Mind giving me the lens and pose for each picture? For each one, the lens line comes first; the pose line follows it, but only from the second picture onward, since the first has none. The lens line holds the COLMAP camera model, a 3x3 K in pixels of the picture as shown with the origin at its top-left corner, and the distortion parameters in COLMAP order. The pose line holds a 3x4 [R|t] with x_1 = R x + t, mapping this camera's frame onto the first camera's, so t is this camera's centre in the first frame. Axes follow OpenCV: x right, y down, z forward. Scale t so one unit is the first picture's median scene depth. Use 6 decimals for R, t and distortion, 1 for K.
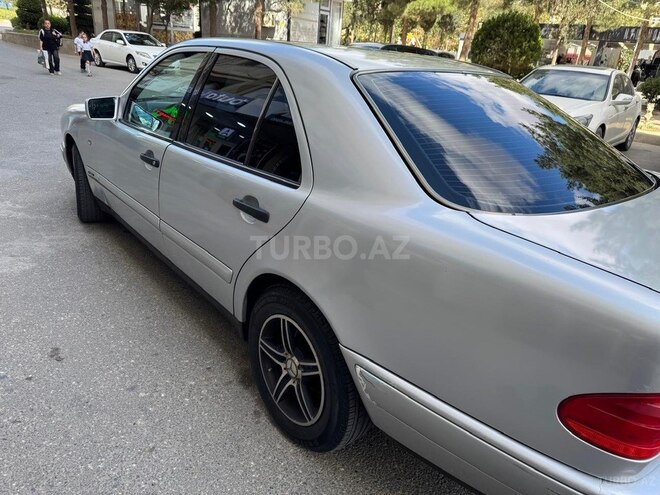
lens RADIAL K [[478.6, 0, 328.3], [0, 478.6, 244.7], [0, 0, 1]] dist [0.000526, -0.007233]
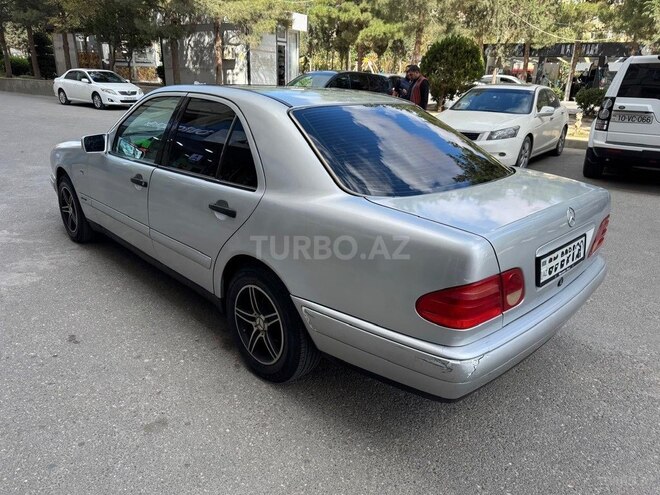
lens RADIAL K [[469.6, 0, 330.0], [0, 469.6, 247.5], [0, 0, 1]] dist [0.006345, -0.008008]
pose [[0.995695, -0.069354, 0.061499, 0.023661], [0.071541, 0.996855, -0.034092, 0.043483], [-0.058941, 0.038345, 0.997525, -0.153710]]
